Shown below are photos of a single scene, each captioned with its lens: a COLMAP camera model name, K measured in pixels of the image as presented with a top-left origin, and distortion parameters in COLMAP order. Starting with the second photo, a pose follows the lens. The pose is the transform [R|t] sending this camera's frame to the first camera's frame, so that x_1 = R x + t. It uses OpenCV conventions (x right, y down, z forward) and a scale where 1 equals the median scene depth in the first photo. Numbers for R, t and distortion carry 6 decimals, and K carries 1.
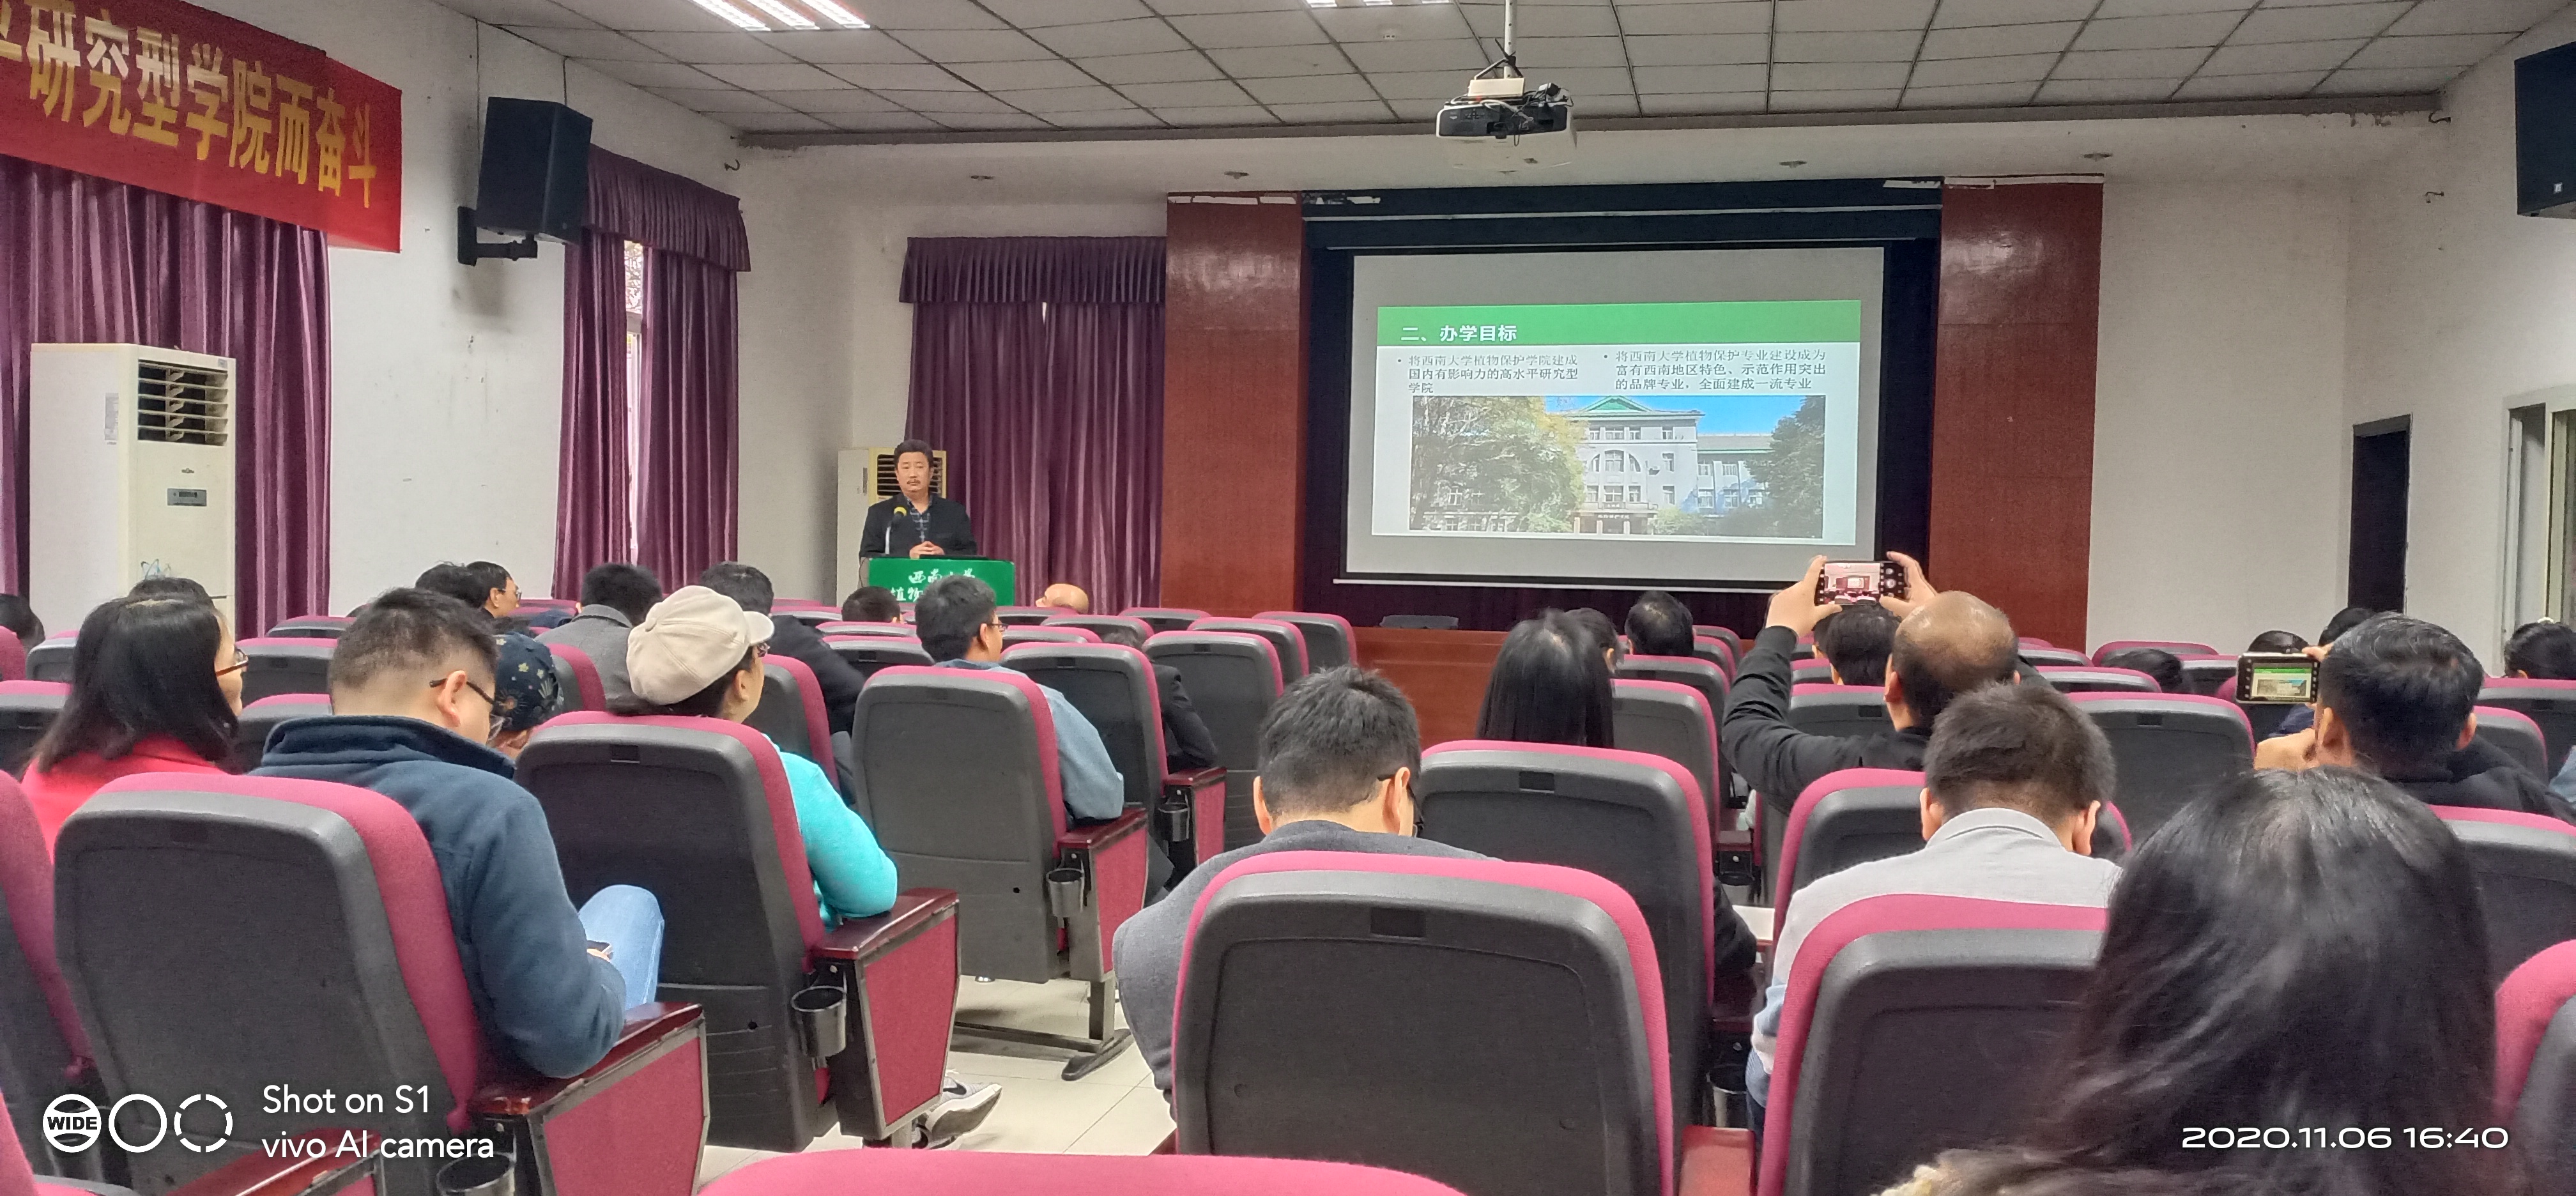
lens RADIAL K [[2023.6, 0, 1287.7], [0, 2023.6, 623.2], [0, 0, 1]] dist [0.064179, -0.123436]
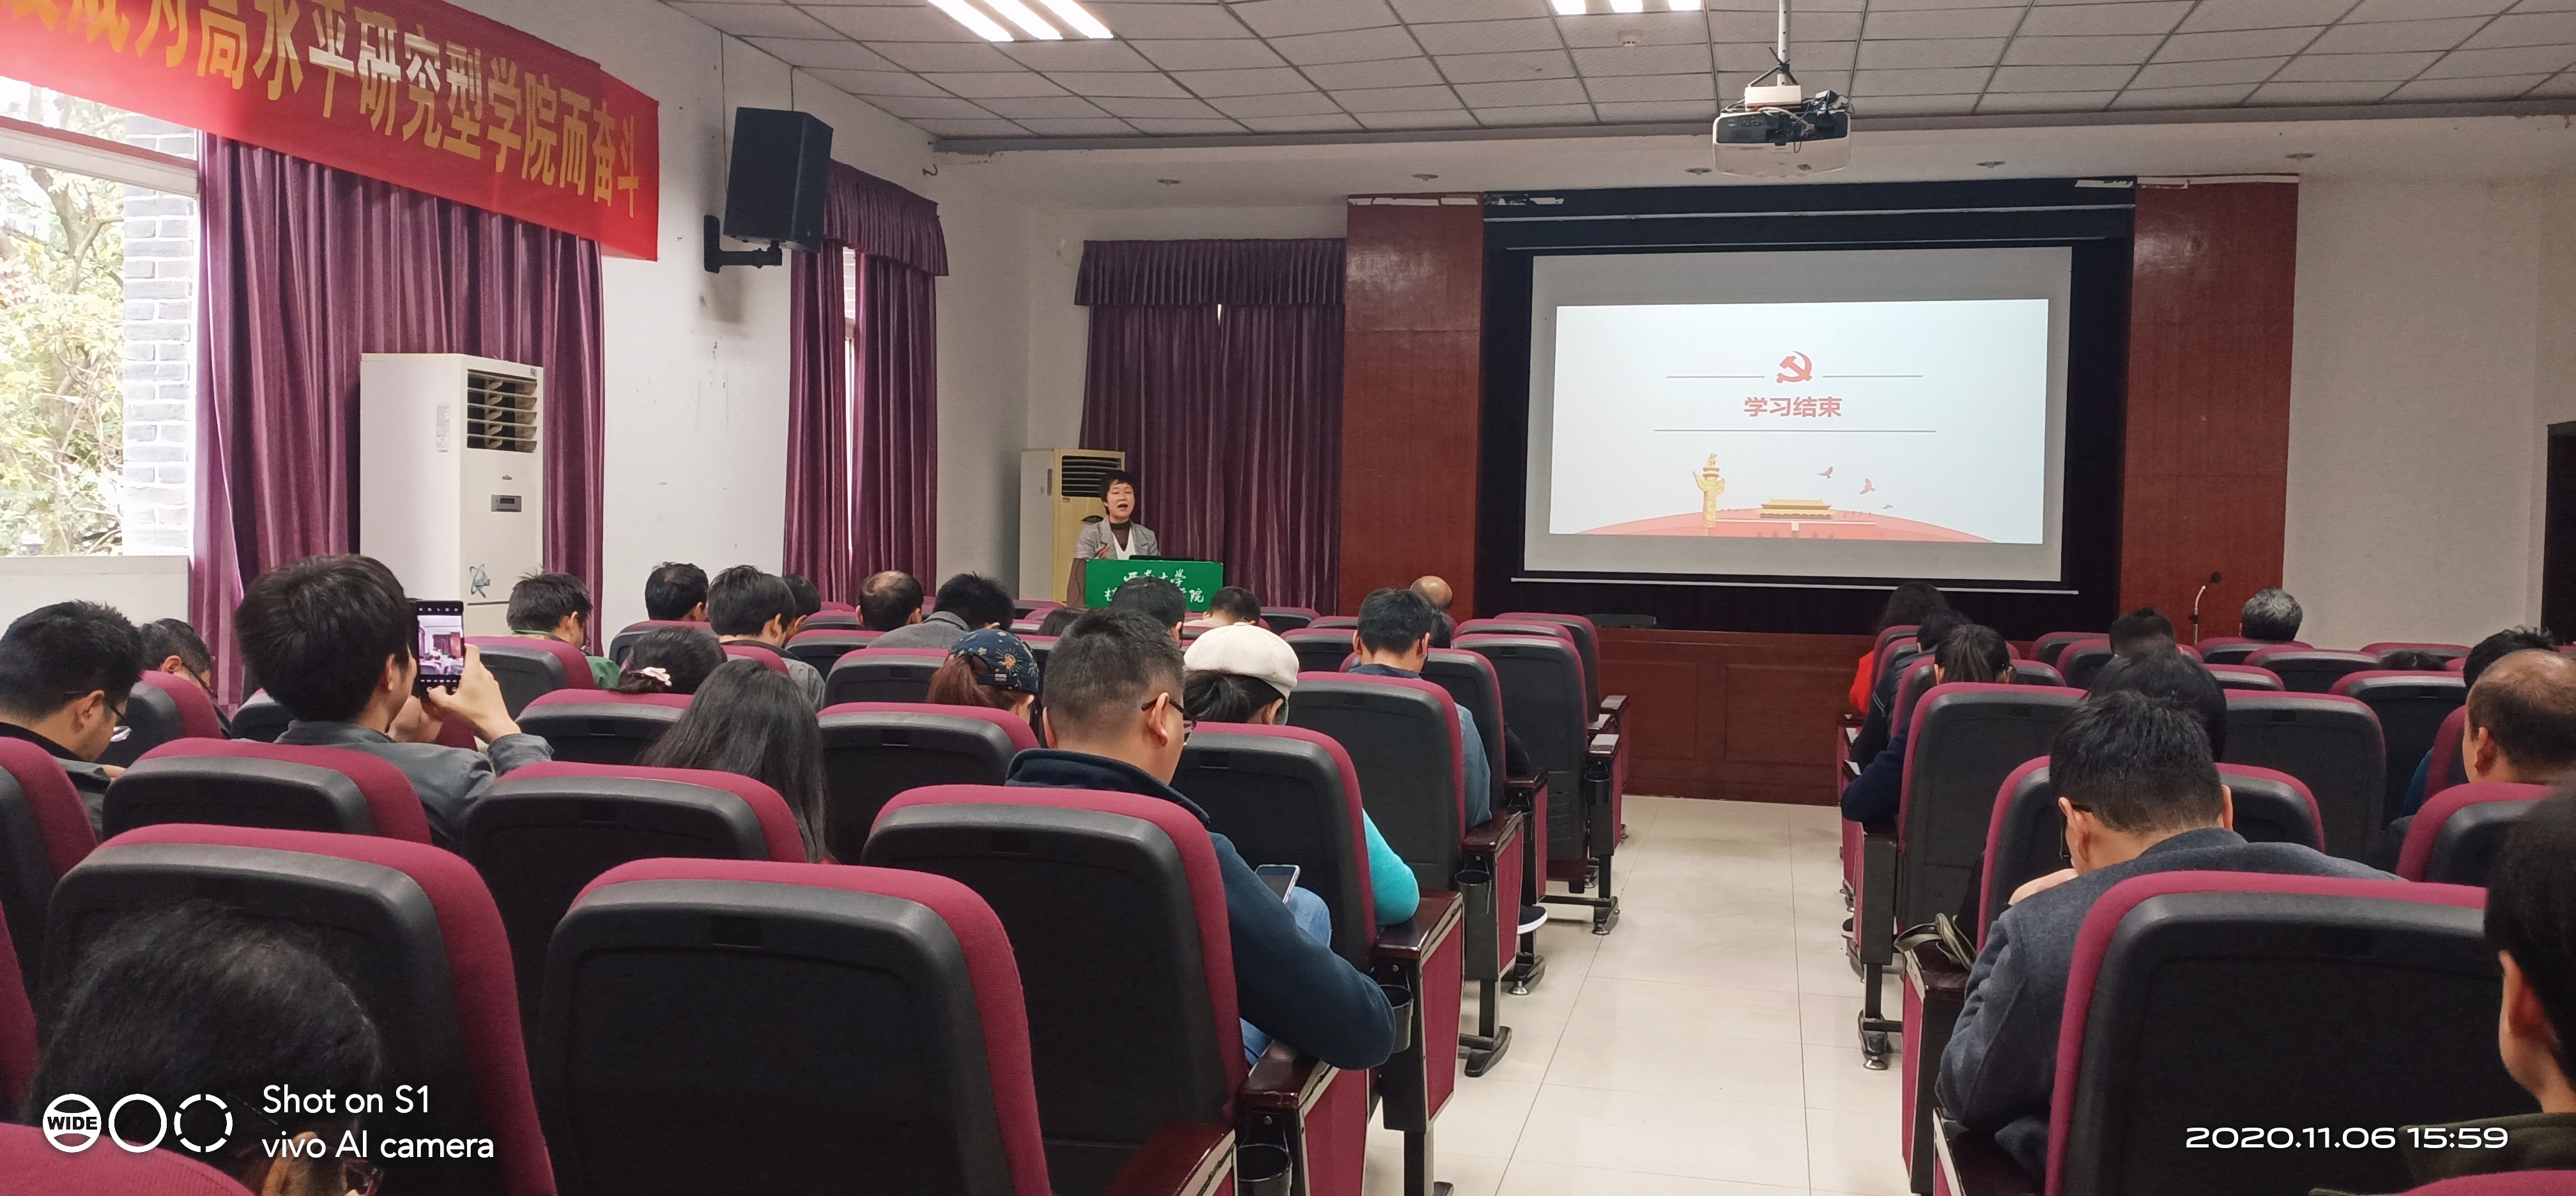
lens RADIAL K [[2023.6, 0, 1279.3], [0, 2023.6, 610.8], [0, 0, 1]] dist [0.064179, -0.123436]
pose [[0.999862, -0.000548, -0.016596, -0.101858], [0.000511, 0.999997, -0.002231, -0.003987], [0.016597, 0.002222, 0.999860, -0.012054]]
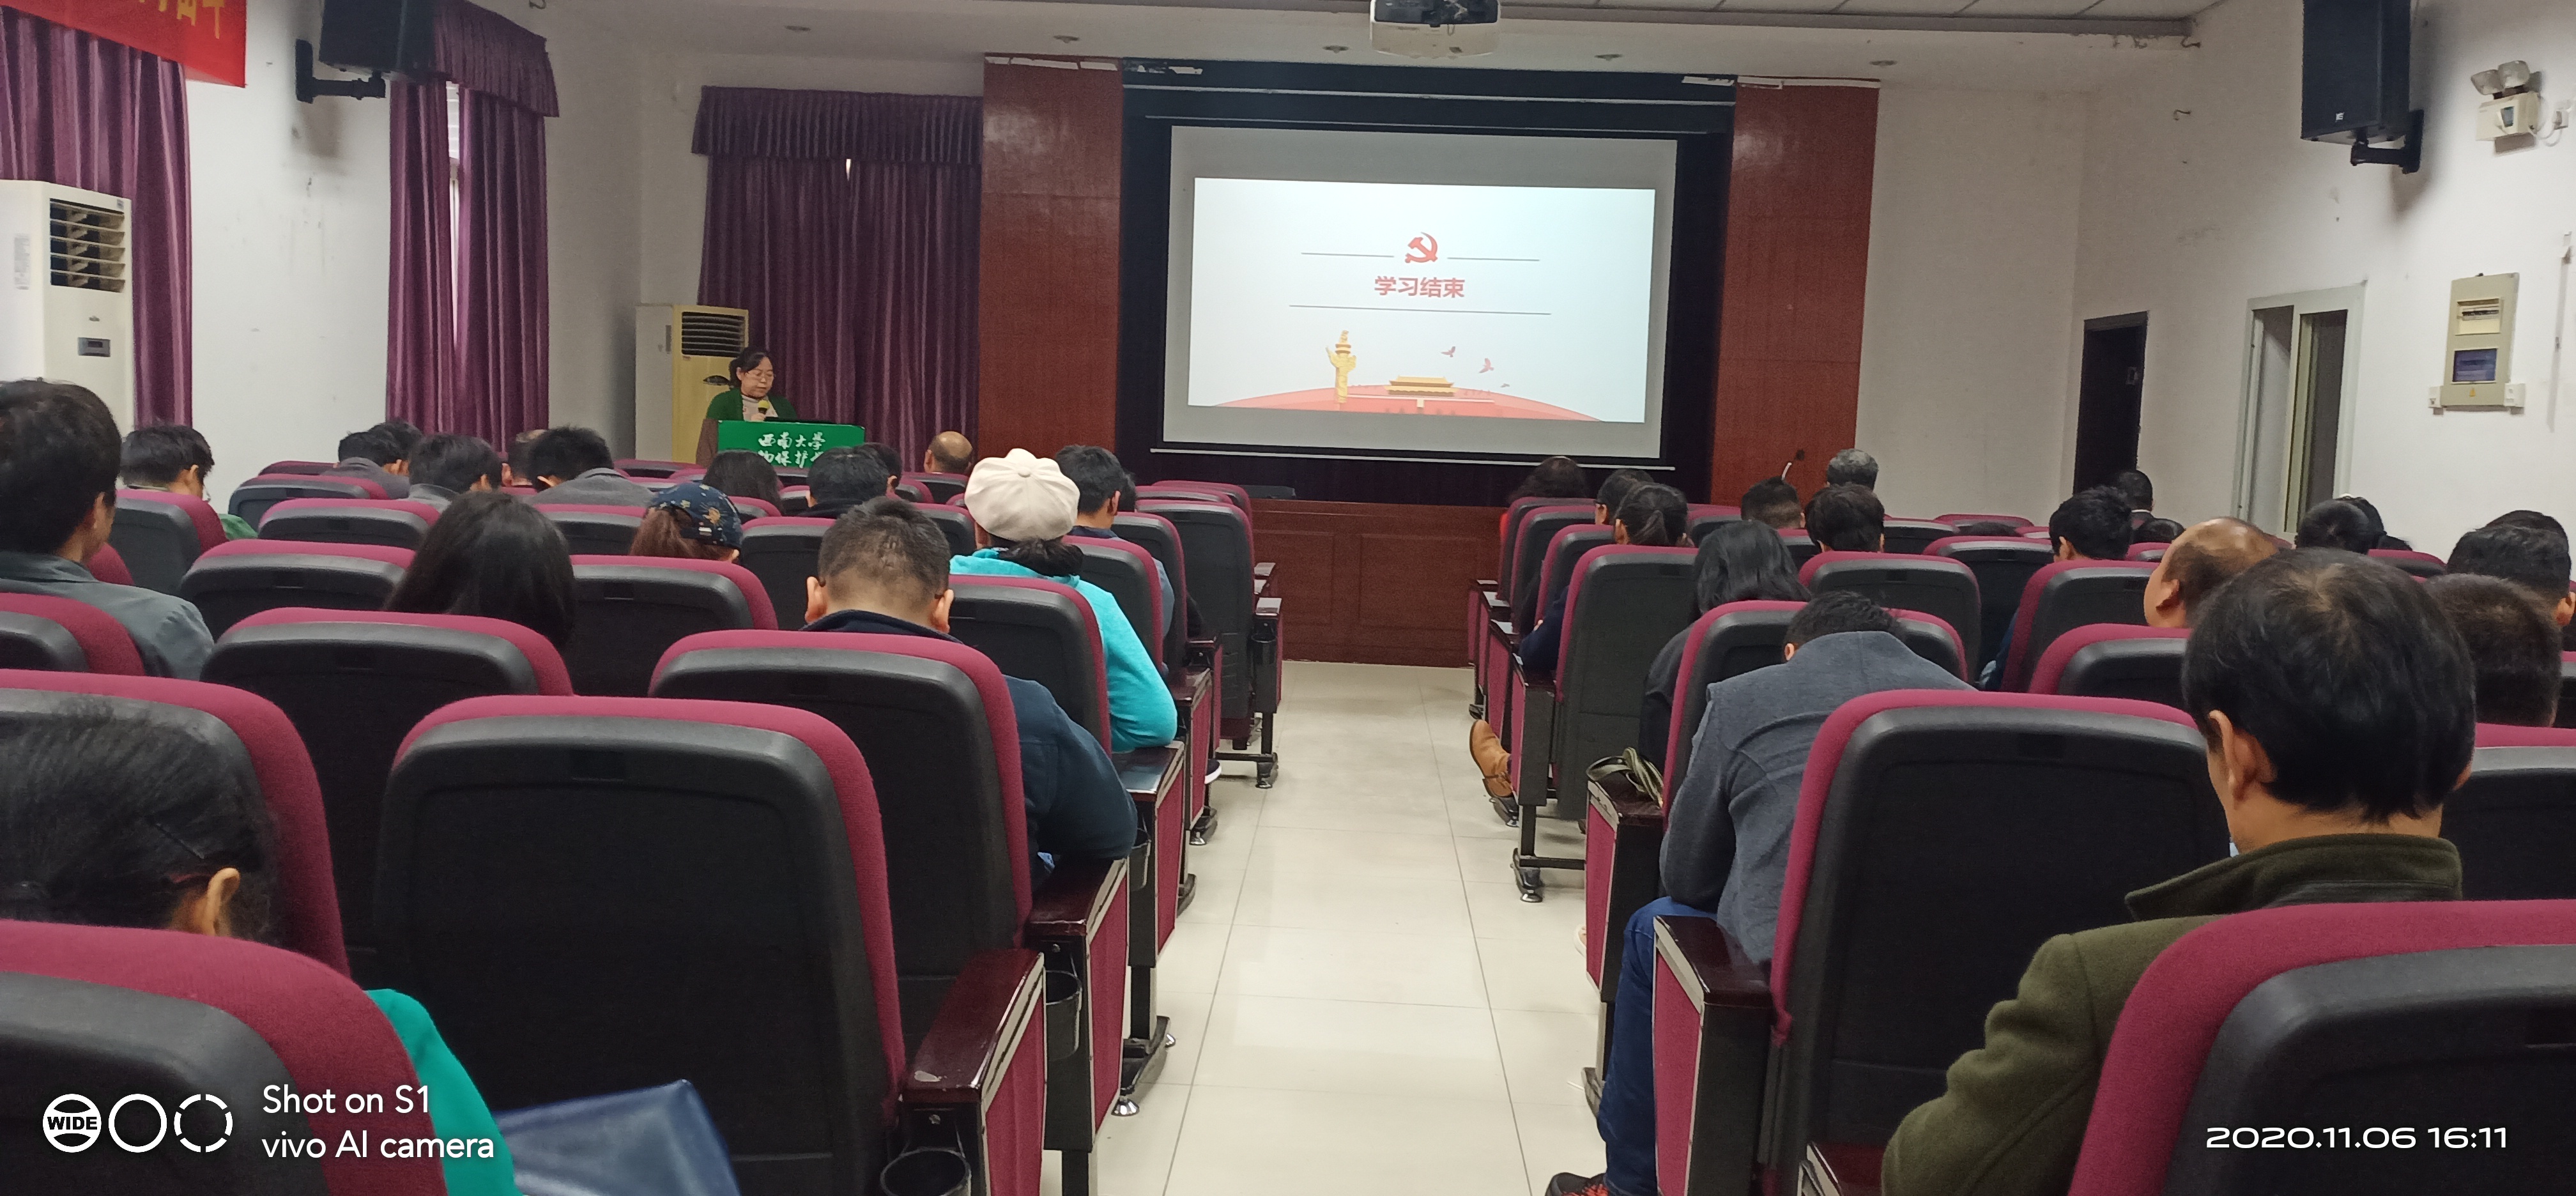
lens RADIAL K [[2023.6, 0, 1279.8], [0, 2023.6, 619.6], [0, 0, 1]] dist [0.064179, -0.123436]
pose [[0.983414, -0.002613, 0.181355, -0.130435], [-0.008974, 0.997971, 0.063040, -0.000237], [-0.181152, -0.063622, 0.981395, -0.022757]]
